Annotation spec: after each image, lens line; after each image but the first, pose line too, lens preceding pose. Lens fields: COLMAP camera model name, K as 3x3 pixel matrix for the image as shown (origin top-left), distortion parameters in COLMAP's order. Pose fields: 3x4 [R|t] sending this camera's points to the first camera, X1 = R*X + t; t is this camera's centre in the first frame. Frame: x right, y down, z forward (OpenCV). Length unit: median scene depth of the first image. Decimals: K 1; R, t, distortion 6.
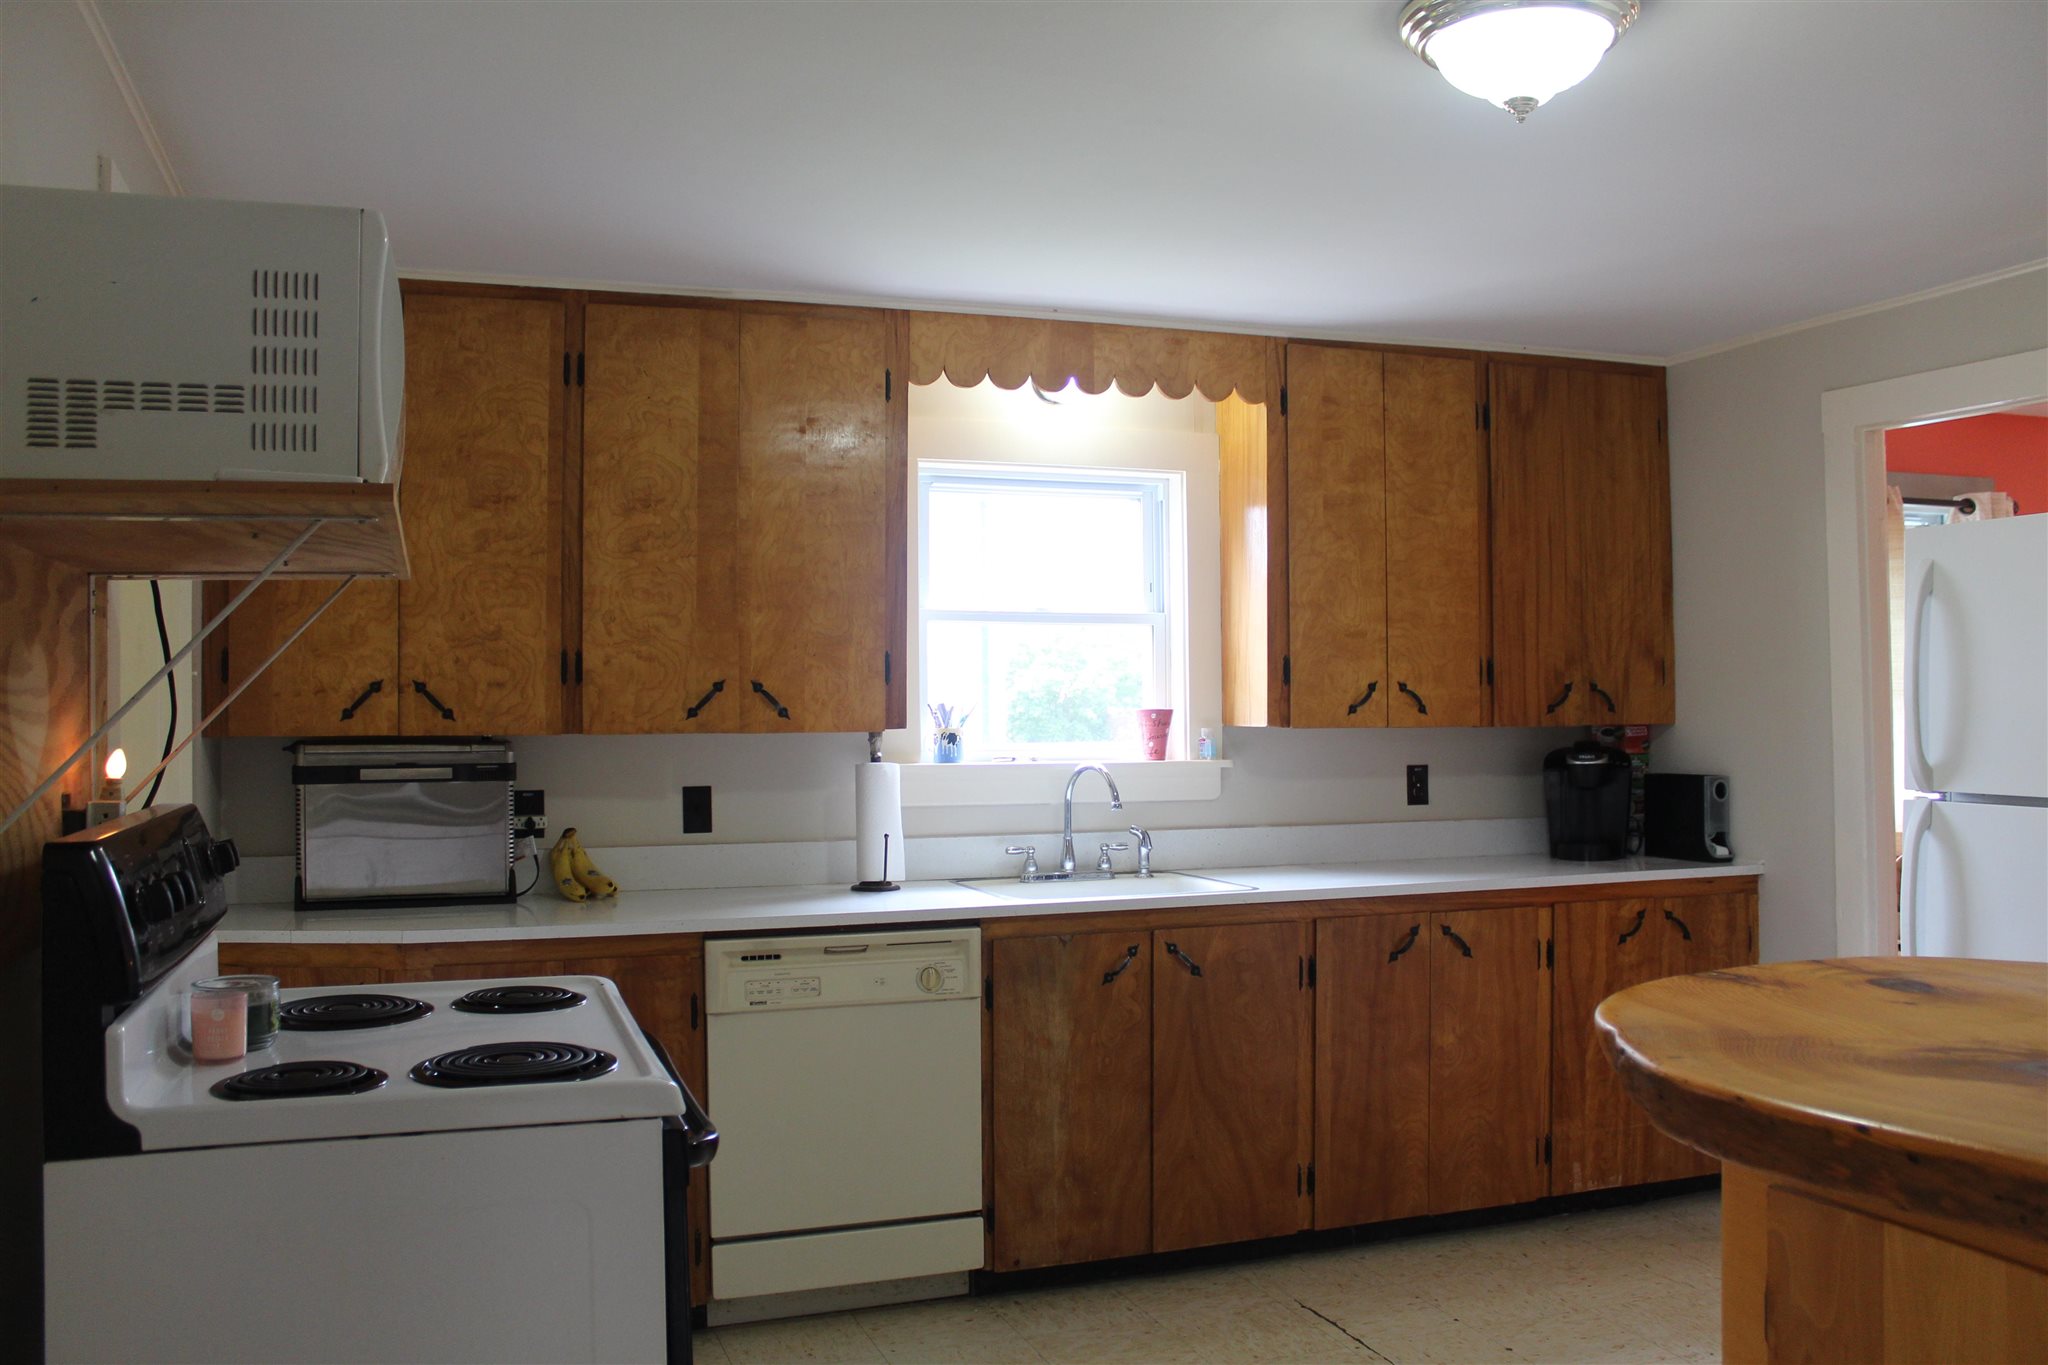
lens RADIAL K [[1662.7, 0, 1024.0], [0, 1662.7, 682.5], [0, 0, 1]] dist [0.000988, 0.000422]
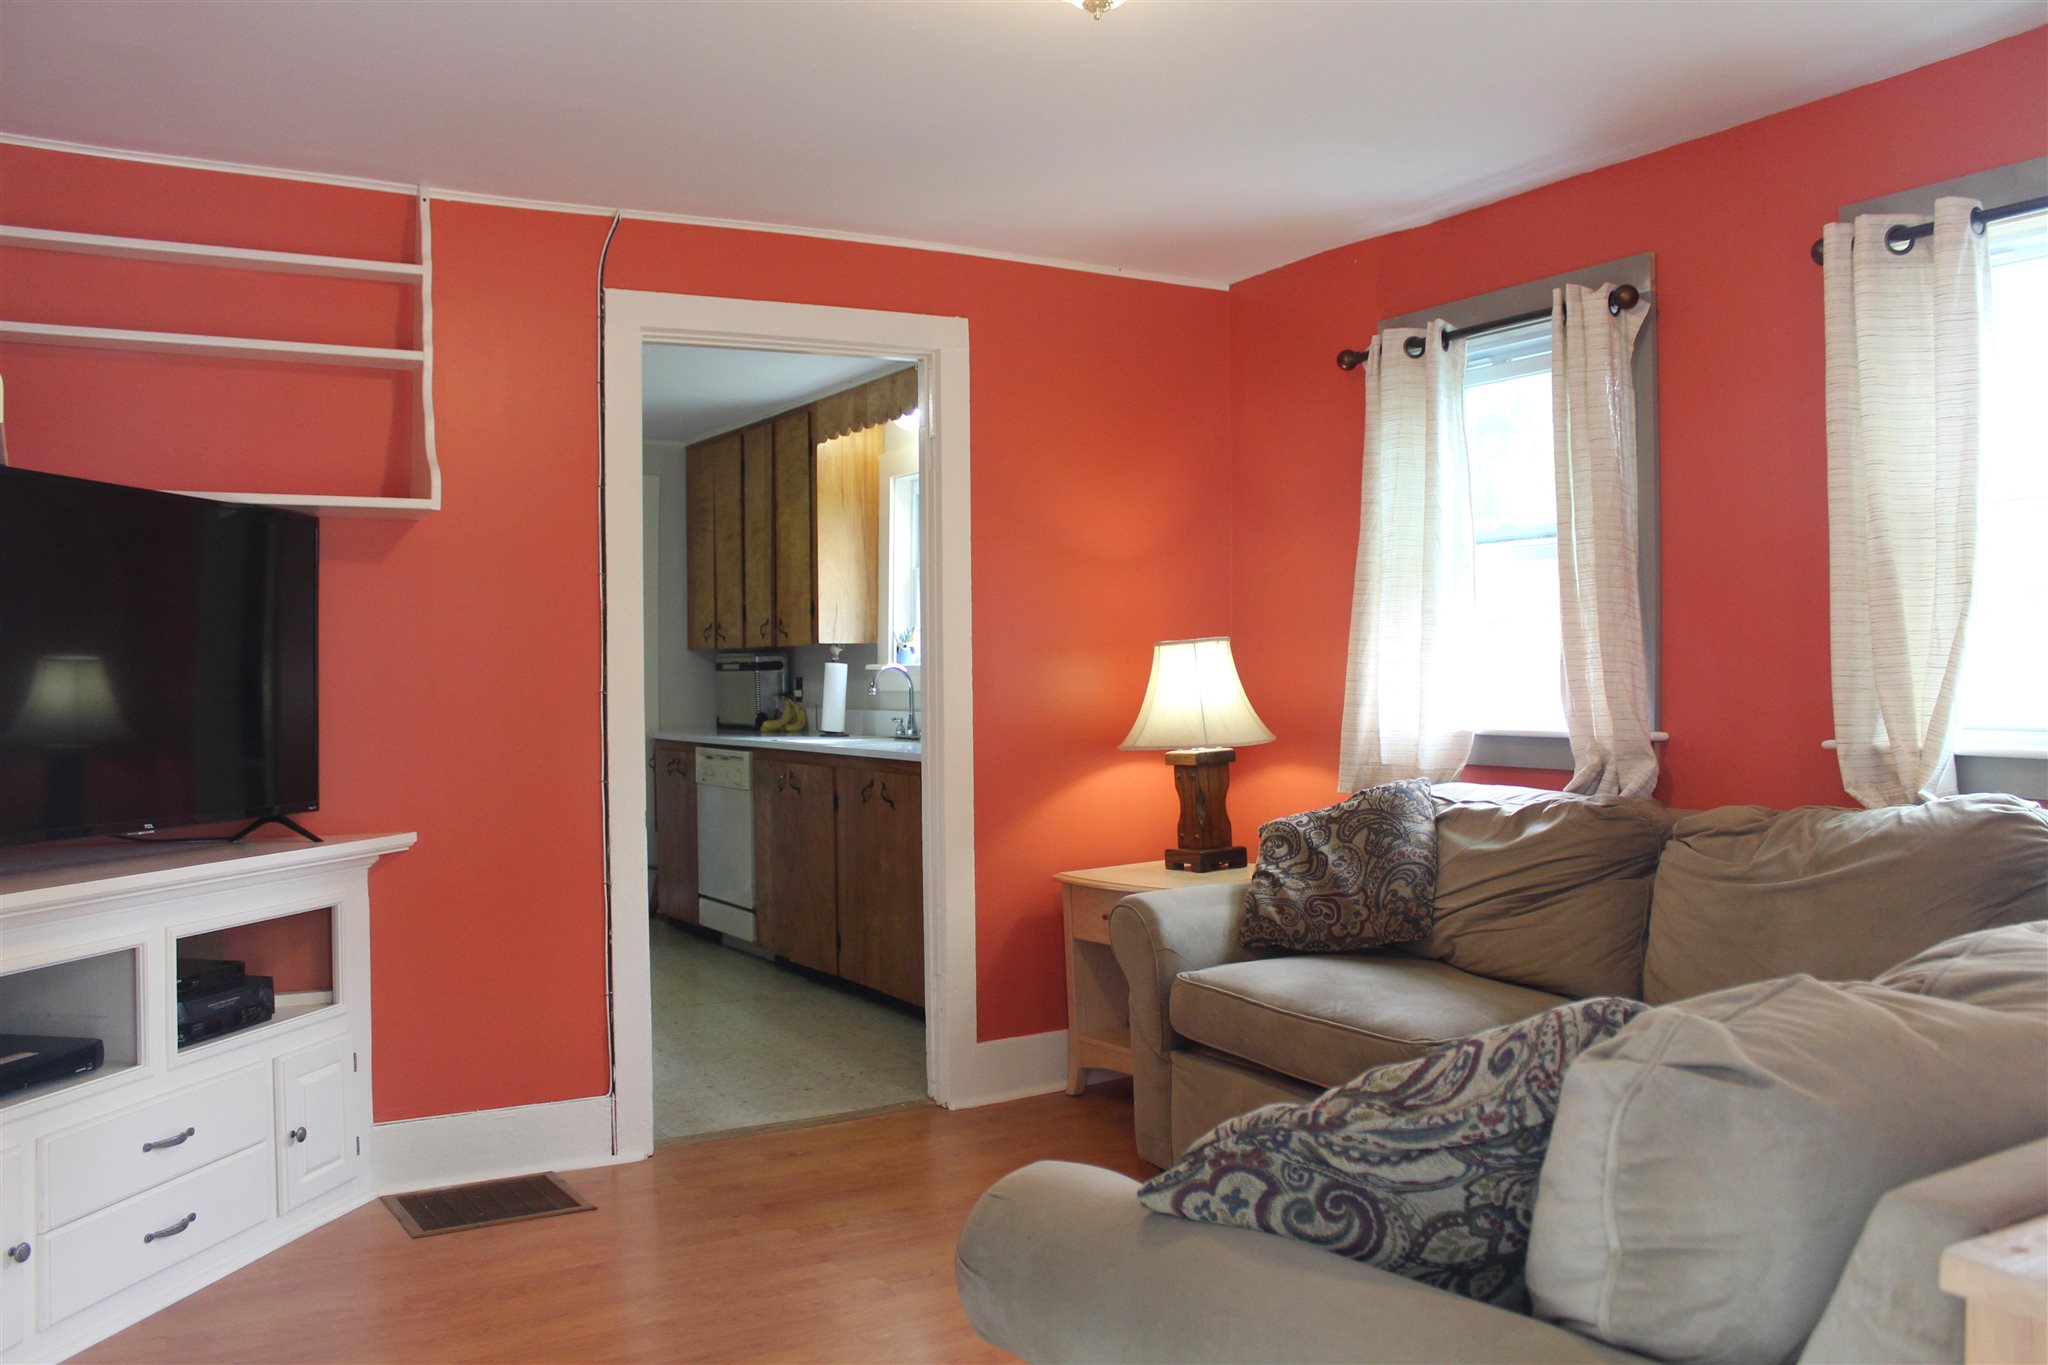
lens RADIAL K [[1662.7, 0, 1024.0], [0, 1662.7, 682.5], [0, 0, 1]] dist [0.000988, 0.000422]
pose [[0.200252, 0.008731, -0.979705, 1.699398], [0.023577, 0.999628, 0.013728, 0.050963], [0.979461, -0.025848, 0.199972, 0.876912]]
